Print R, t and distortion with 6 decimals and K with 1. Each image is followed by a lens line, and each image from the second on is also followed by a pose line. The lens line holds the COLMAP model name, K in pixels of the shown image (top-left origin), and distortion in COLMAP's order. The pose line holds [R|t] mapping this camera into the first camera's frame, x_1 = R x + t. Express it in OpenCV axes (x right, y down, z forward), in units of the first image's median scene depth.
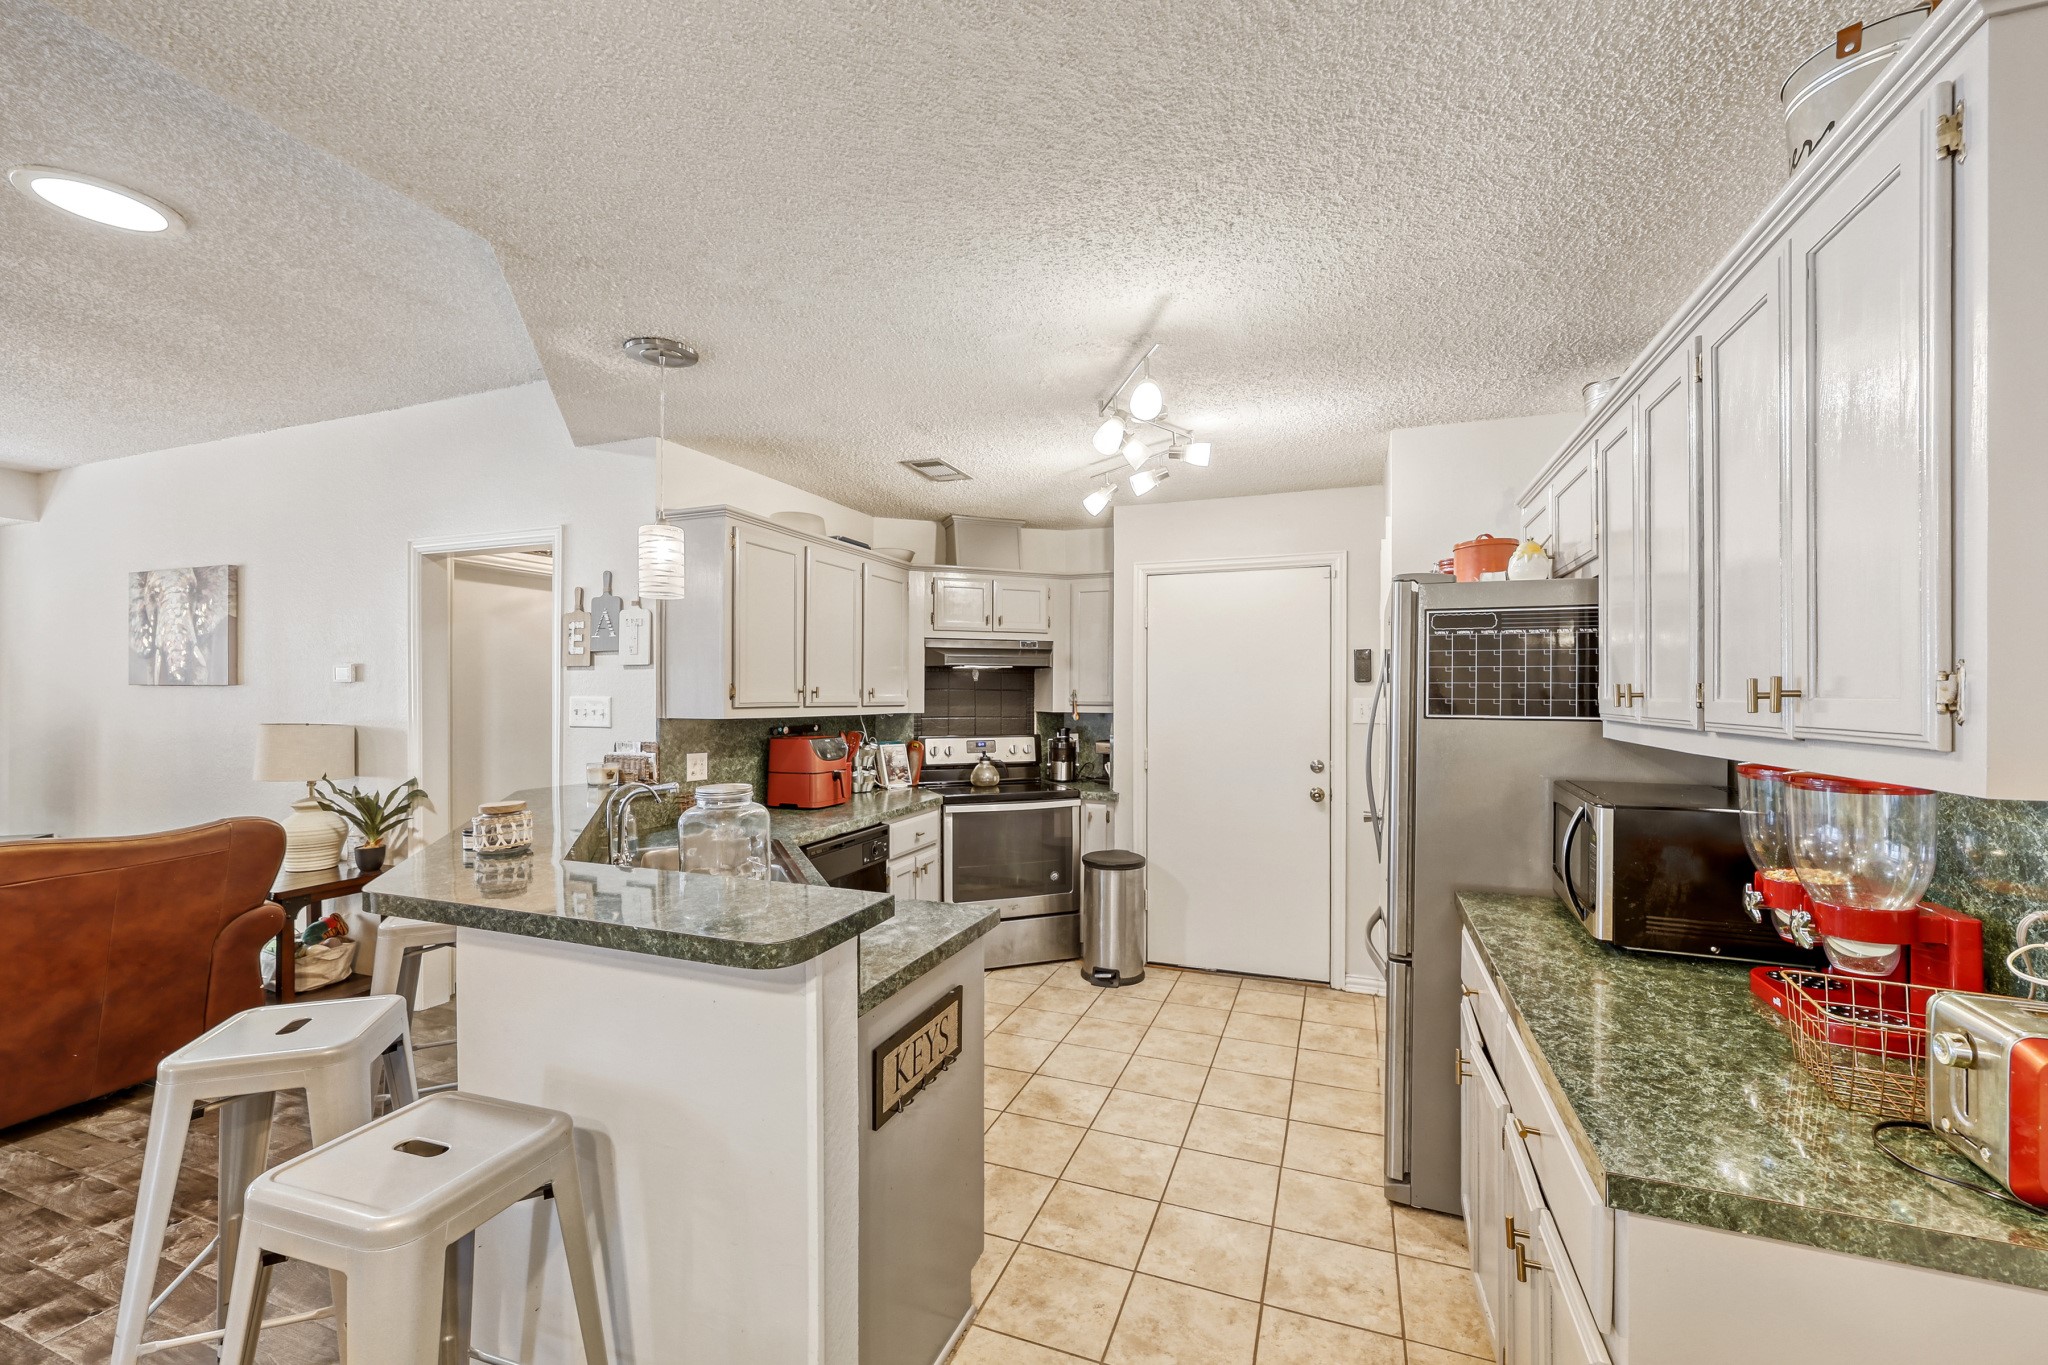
lens RADIAL K [[835.8, 0, 1028.0], [0, 835.8, 694.6], [0, 0, 1]] dist [0.000215, 0.000073]
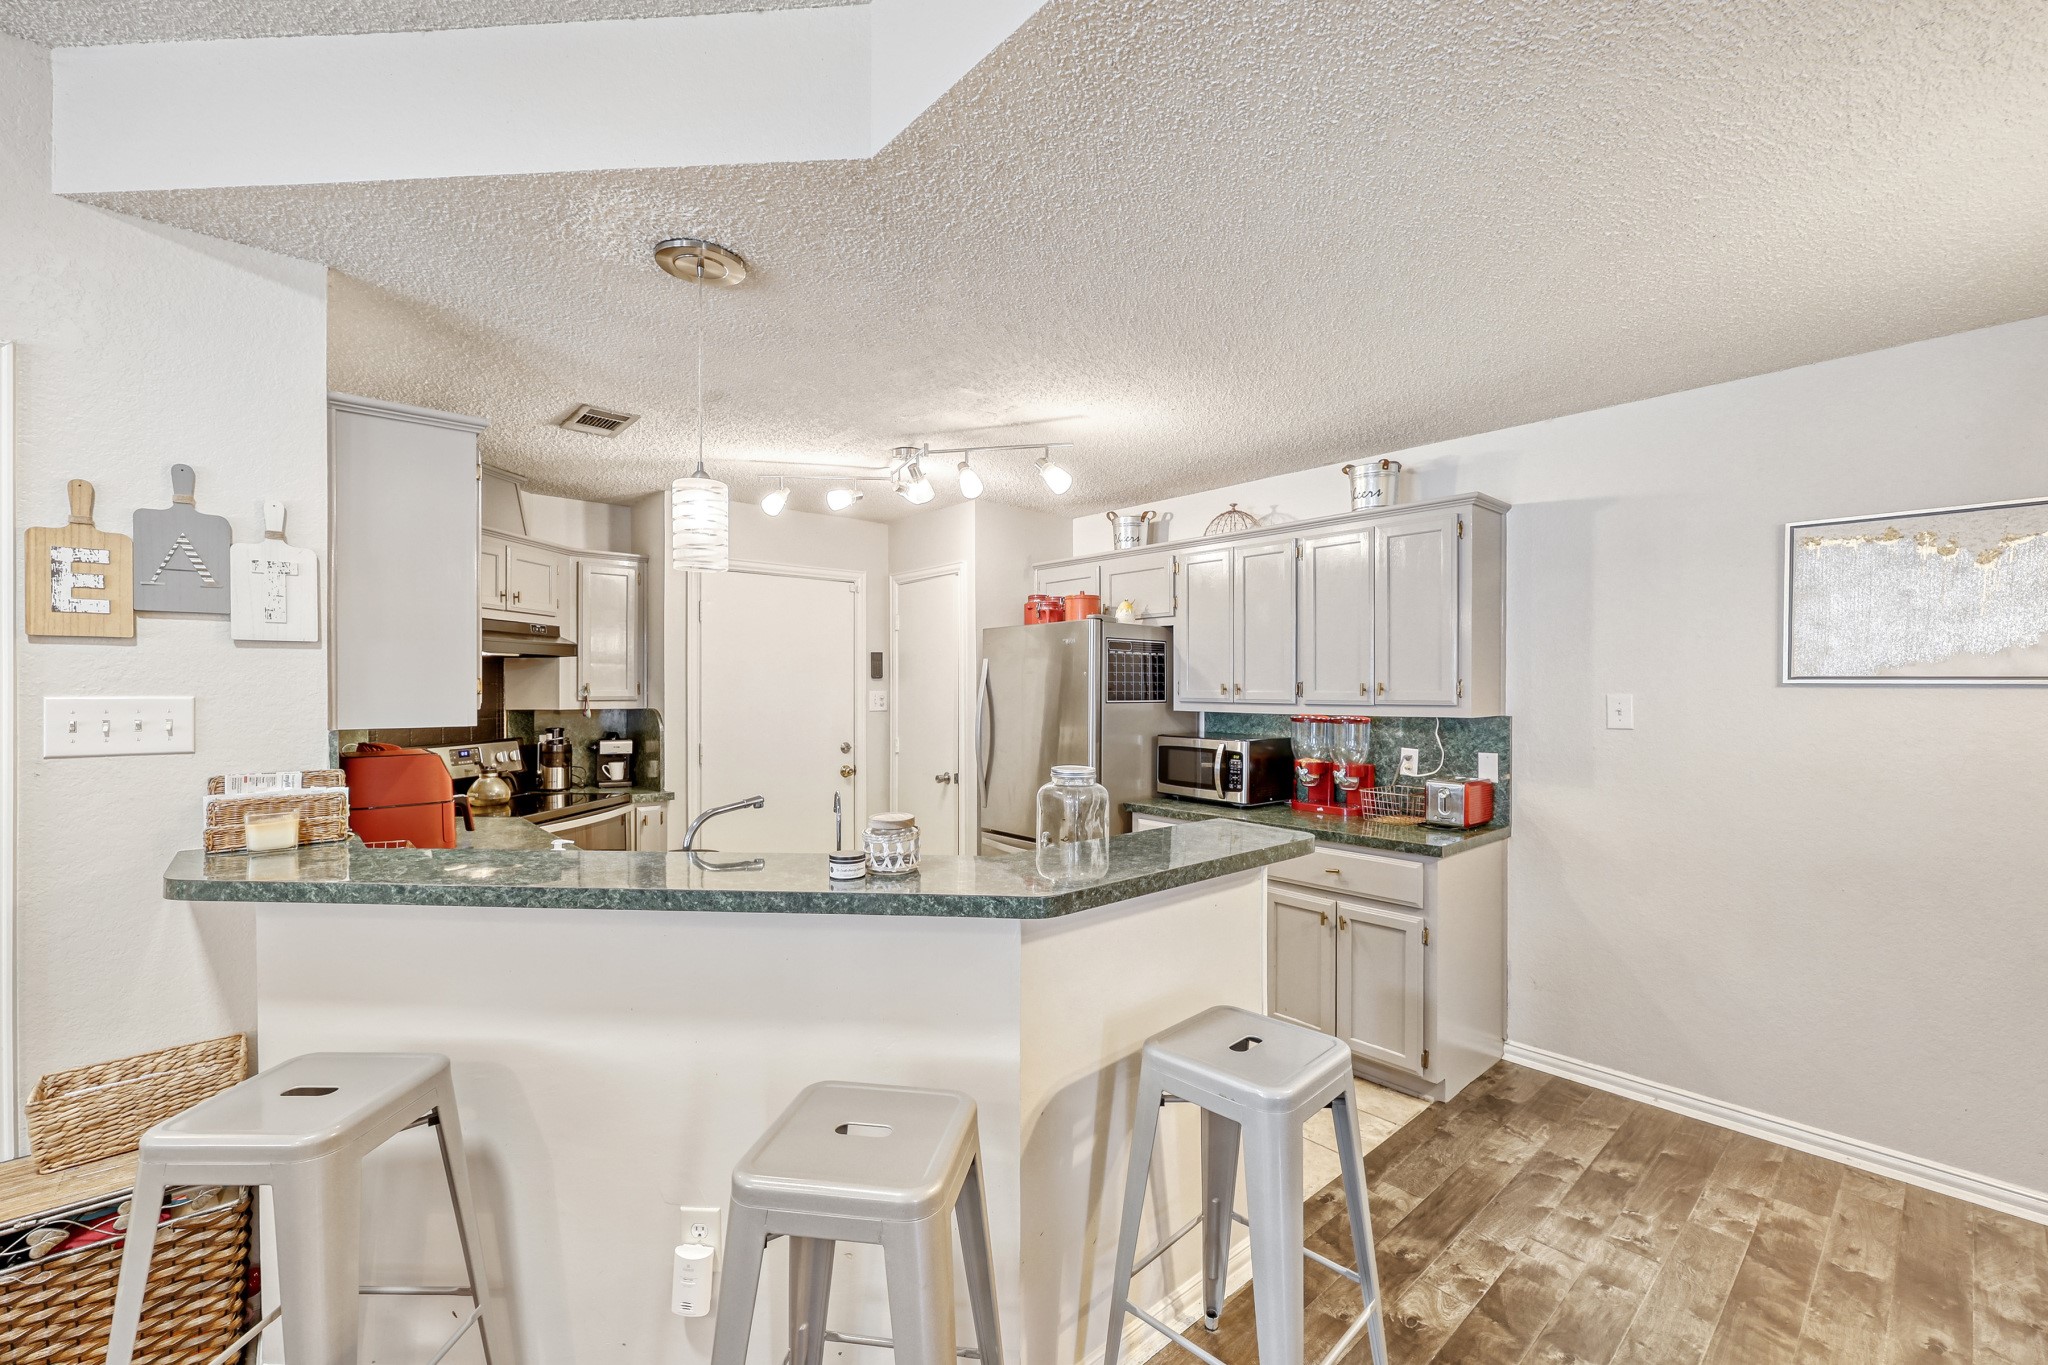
lens RADIAL K [[835.8, 0, 1028.0], [0, 835.8, 694.6], [0, 0, 1]] dist [0.000215, 0.000073]
pose [[0.454151, -0.008036, 0.890889, -0.659763], [0.000313, 0.999961, 0.008860, -0.001994], [-0.890925, -0.003745, 0.454135, 0.235605]]
